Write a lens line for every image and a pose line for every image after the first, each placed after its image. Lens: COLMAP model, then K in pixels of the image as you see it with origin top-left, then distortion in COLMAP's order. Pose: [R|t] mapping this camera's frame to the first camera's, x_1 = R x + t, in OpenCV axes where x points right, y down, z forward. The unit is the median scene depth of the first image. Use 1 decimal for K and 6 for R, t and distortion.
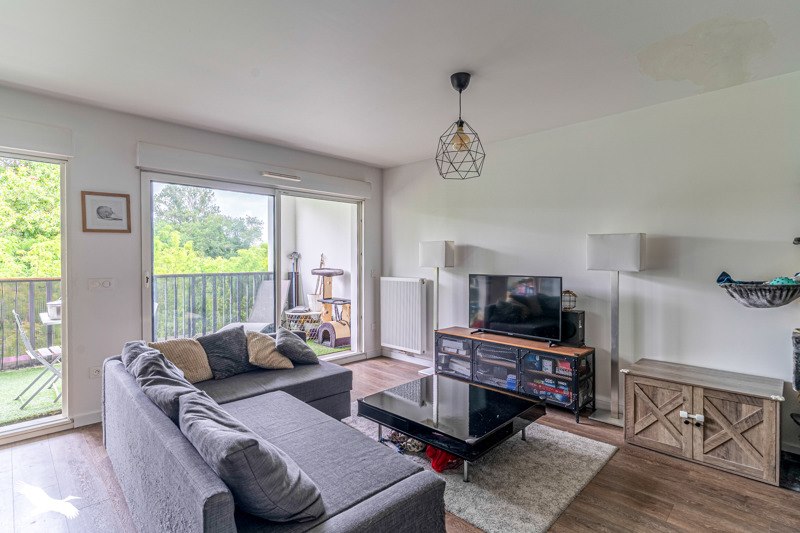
lens RADIAL K [[393.6, 0, 393.1], [0, 393.6, 260.7], [0, 0, 1]] dist [0.000587, -0.000307]
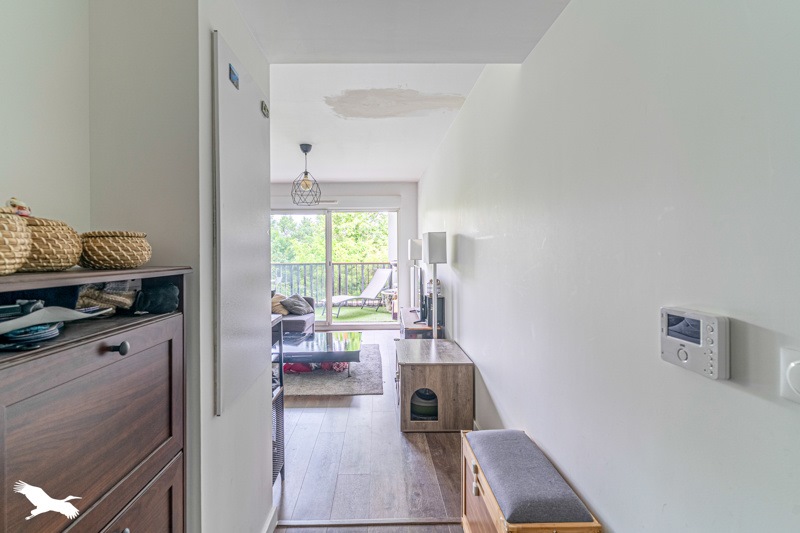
lens RADIAL K [[393.6, 0, 393.1], [0, 393.6, 260.7], [0, 0, 1]] dist [0.000587, -0.000307]
pose [[0.722406, 0.011517, -0.691373, 1.577097], [0.001224, 0.999838, 0.017935, -0.008625], [0.691468, -0.013802, 0.722276, 0.053053]]
